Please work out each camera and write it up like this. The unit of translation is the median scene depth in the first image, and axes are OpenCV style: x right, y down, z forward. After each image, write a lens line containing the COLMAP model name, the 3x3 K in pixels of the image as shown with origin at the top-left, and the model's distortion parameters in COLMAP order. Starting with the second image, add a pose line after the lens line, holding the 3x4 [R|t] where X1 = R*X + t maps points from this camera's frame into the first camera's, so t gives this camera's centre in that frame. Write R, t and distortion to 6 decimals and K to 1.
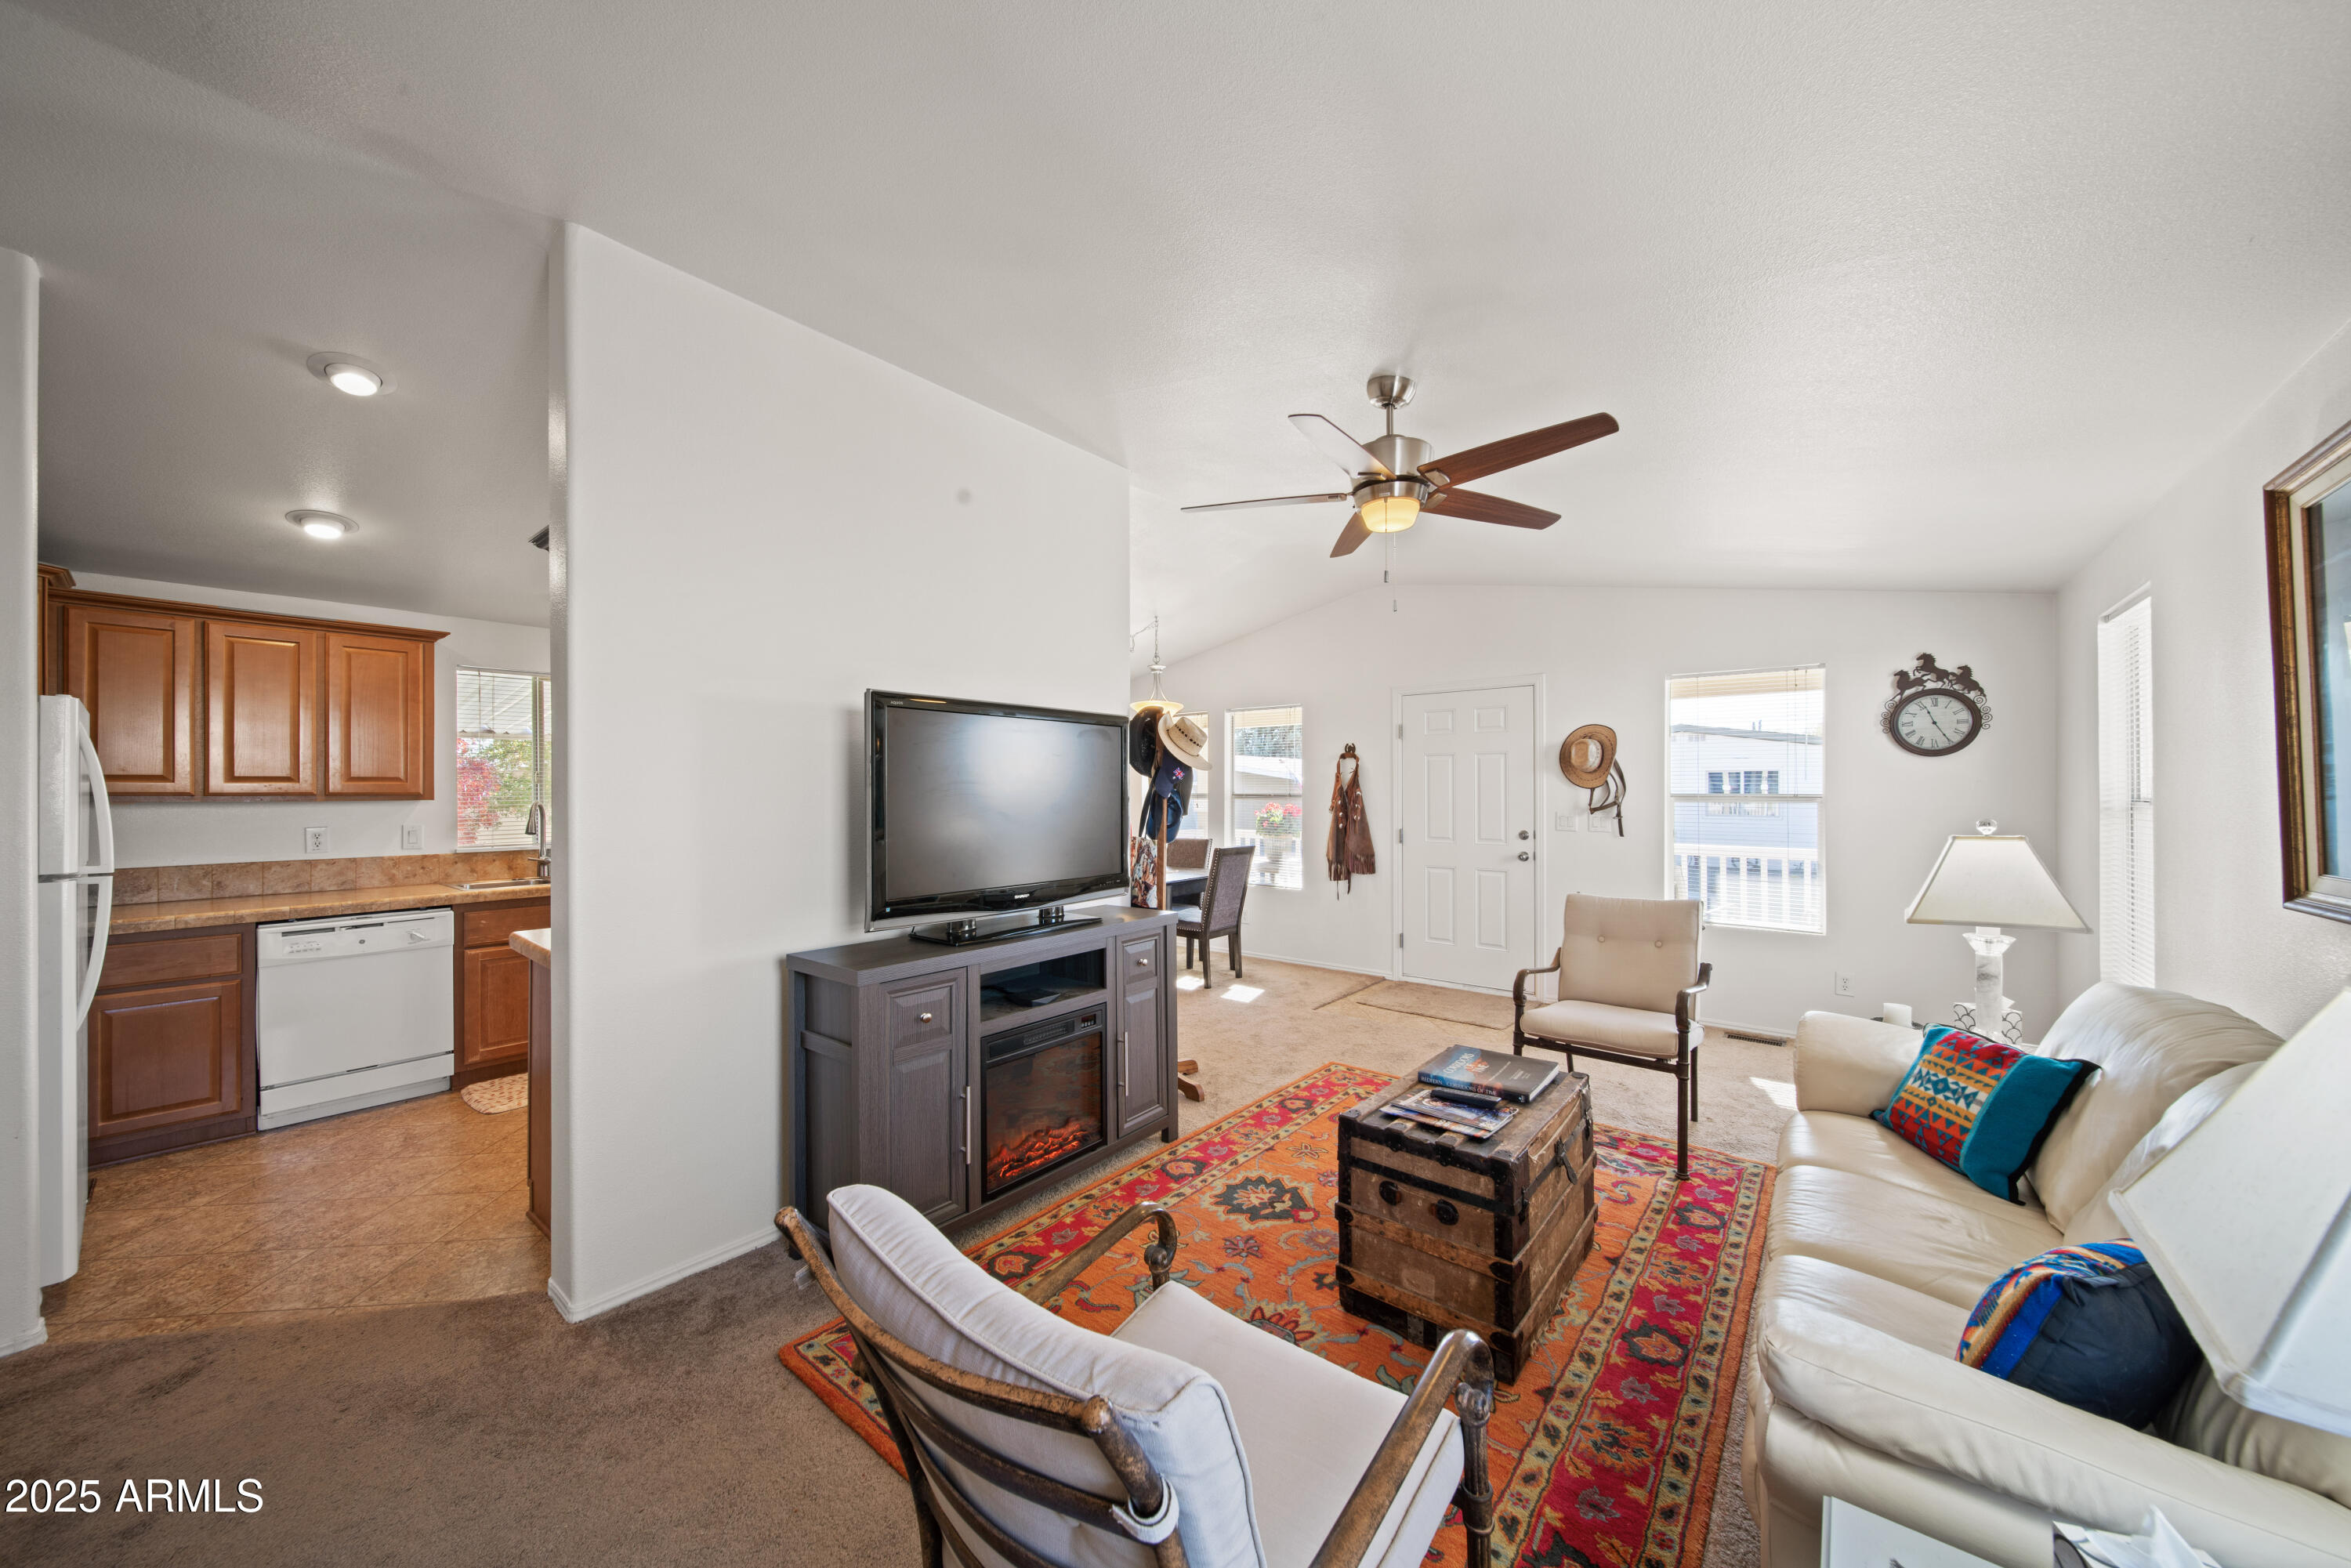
lens RADIAL K [[815.5, 0, 1173.5], [0, 815.5, 782.9], [0, 0, 1]] dist [0.000200, -0.001534]
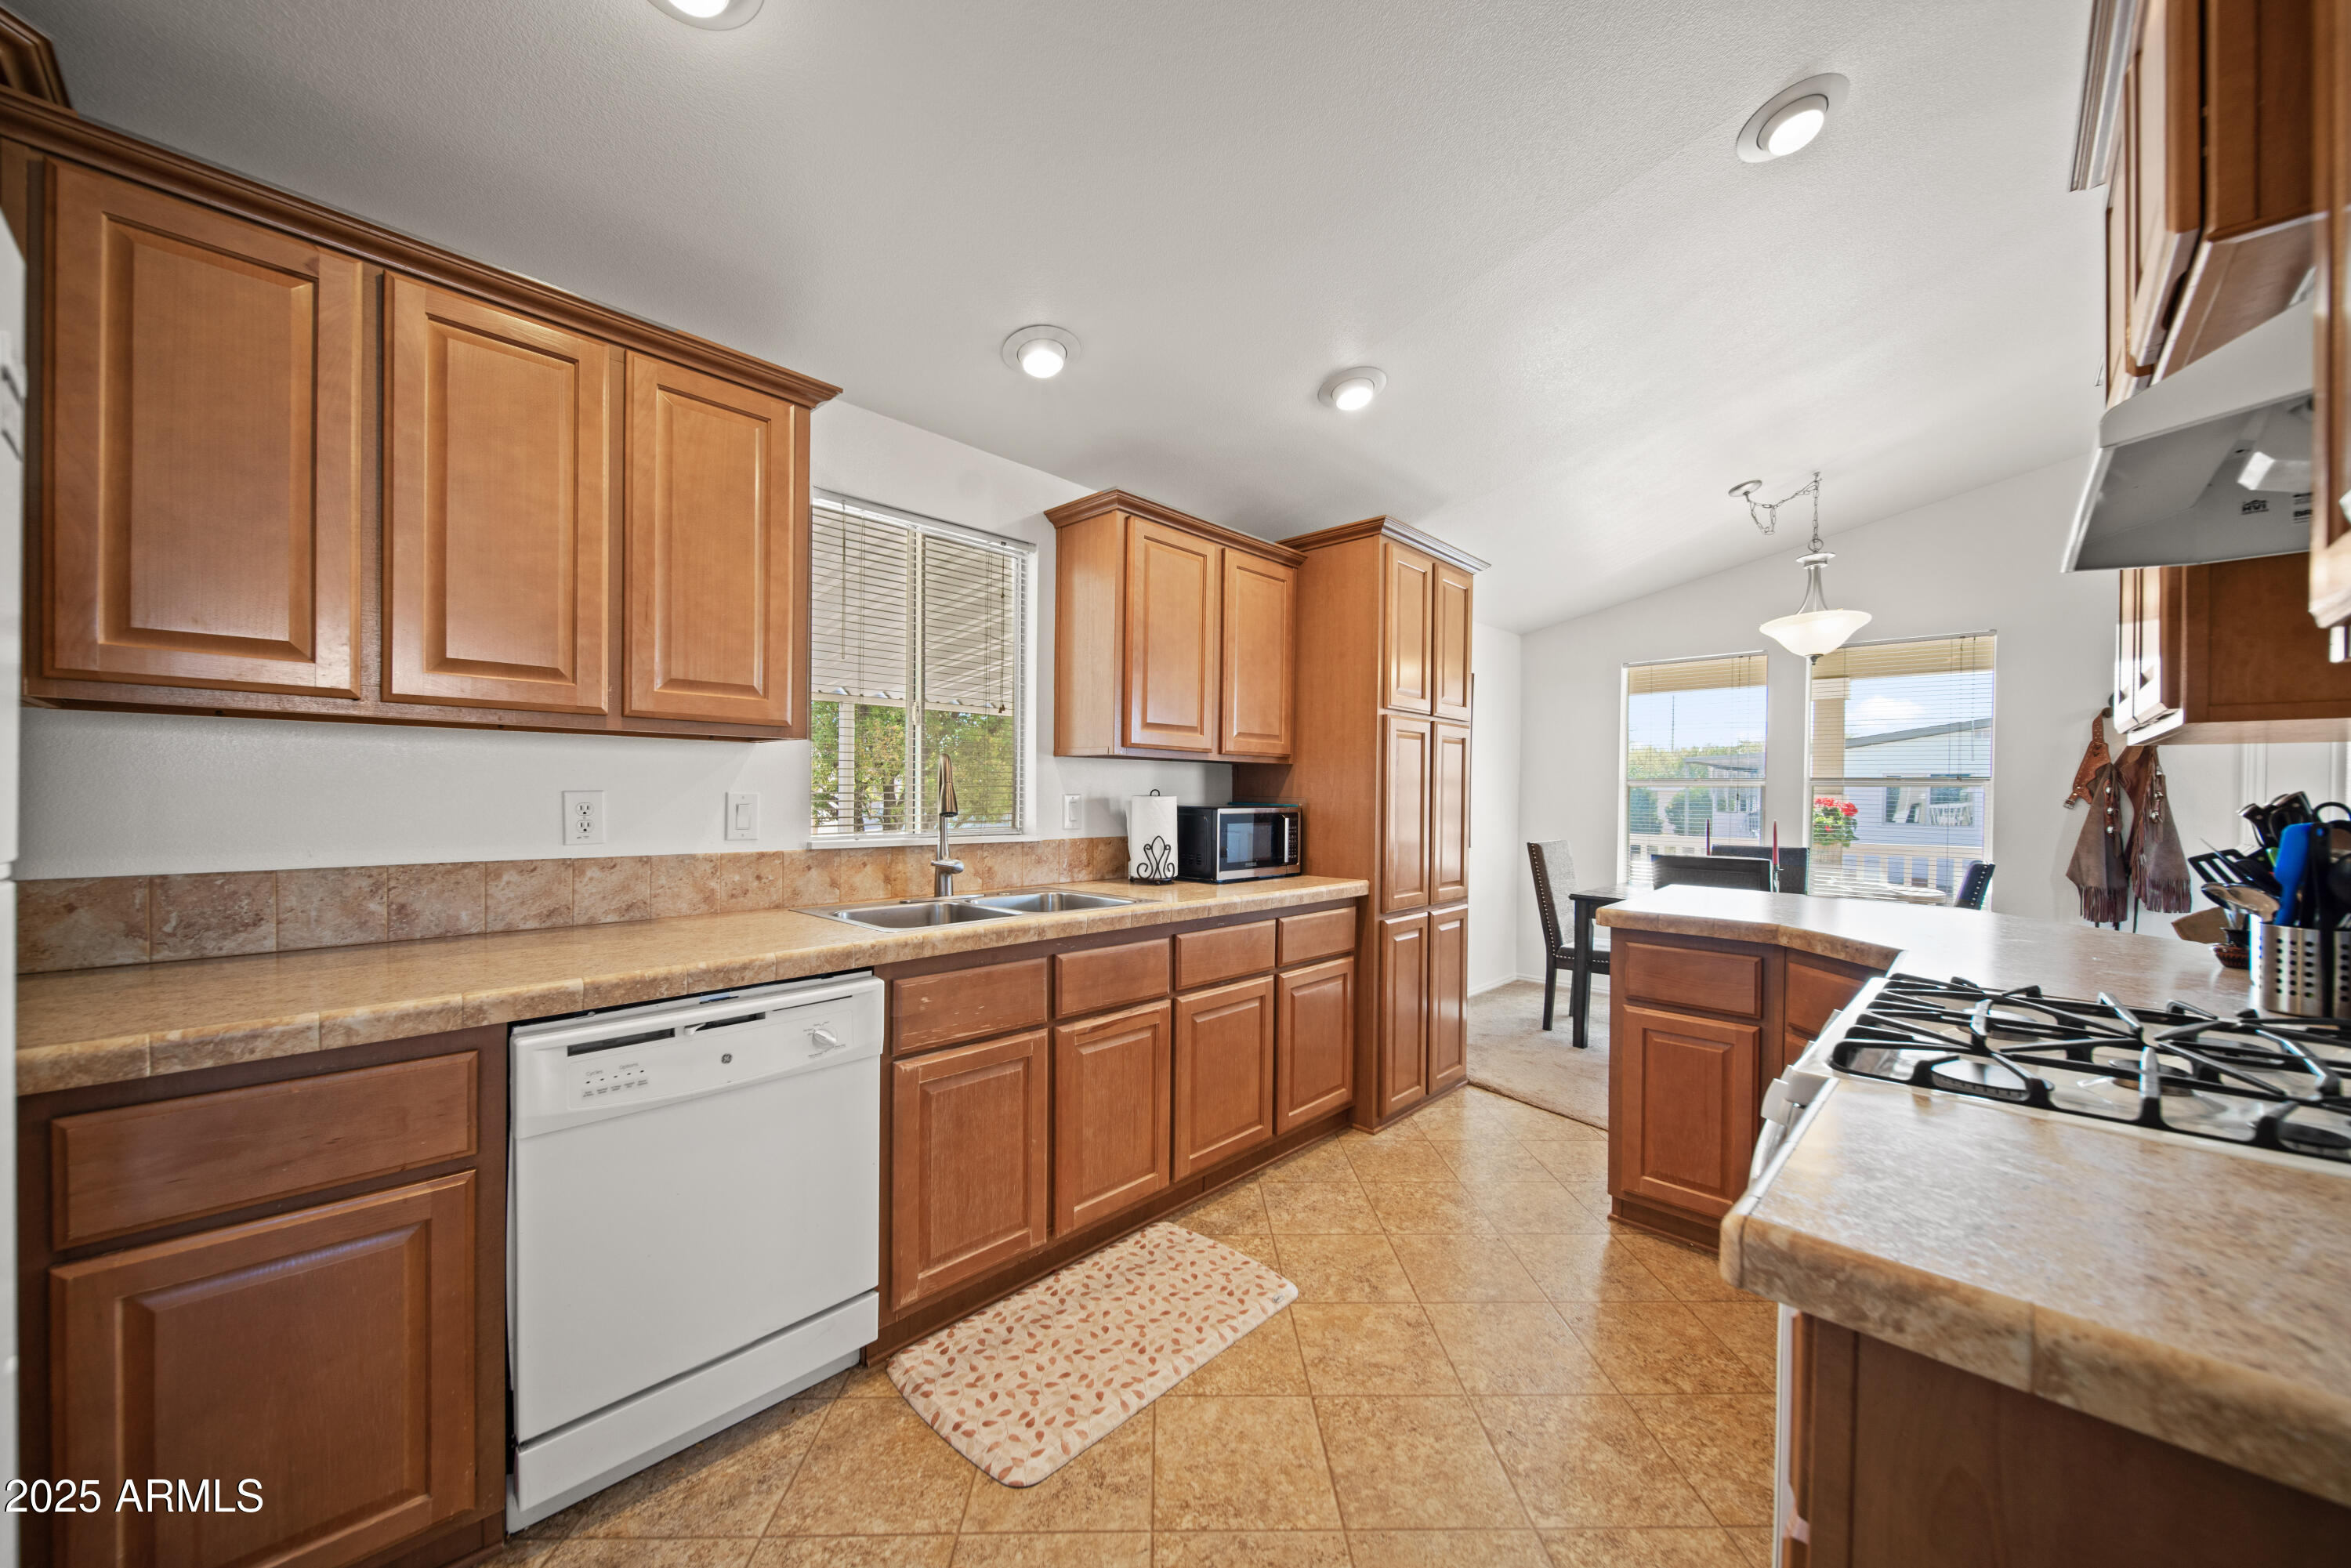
lens RADIAL K [[856.9, 0, 1186.1], [0, 856.9, 793.7], [0, 0, 1]] dist [0.003228, -0.002149]
pose [[0.997012, 0.015037, -0.075771, -0.790582], [-0.014230, 0.999836, 0.011192, 0.054583], [0.075926, -0.010080, 0.997062, 0.627803]]
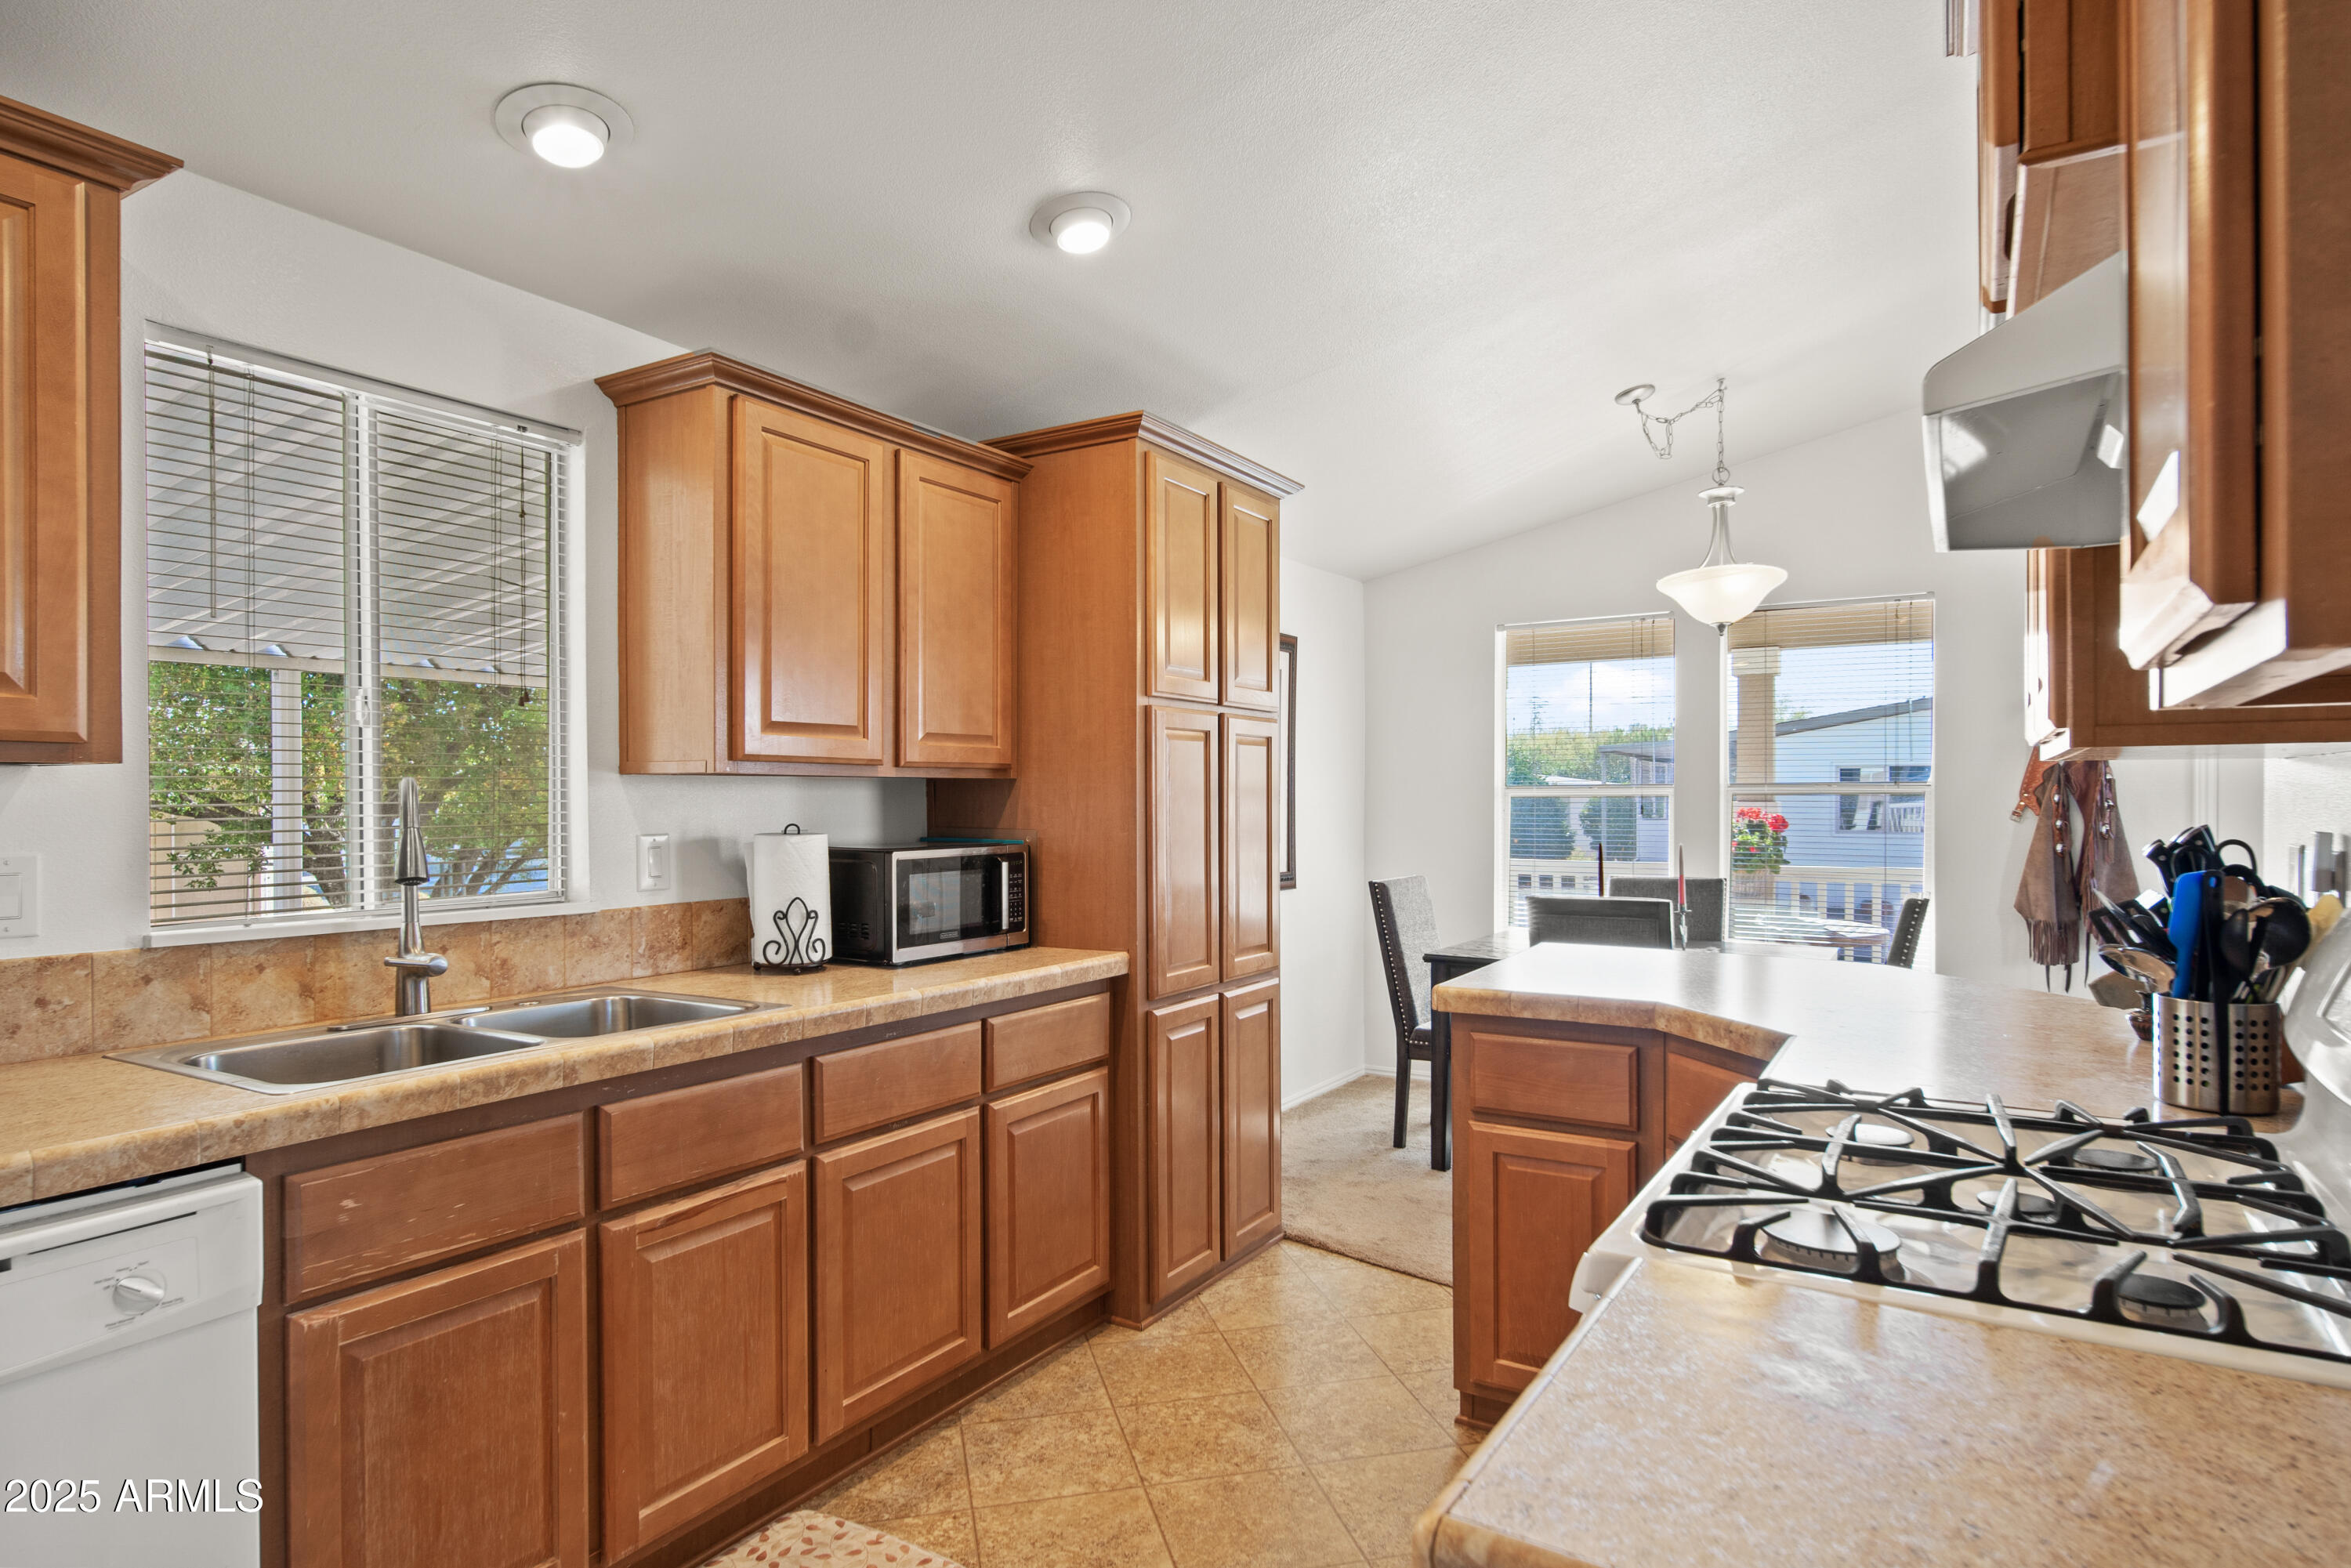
lens RADIAL K [[1288.9, 0, 1182.8], [0, 1288.9, 797.4], [0, 0, 1]] dist [0.002138, -0.001434]
pose [[0.991128, 0.000891, 0.132908, -0.745619], [-0.001875, 0.999972, 0.007277, 0.035563], [-0.132898, -0.007461, 0.991102, 0.634563]]
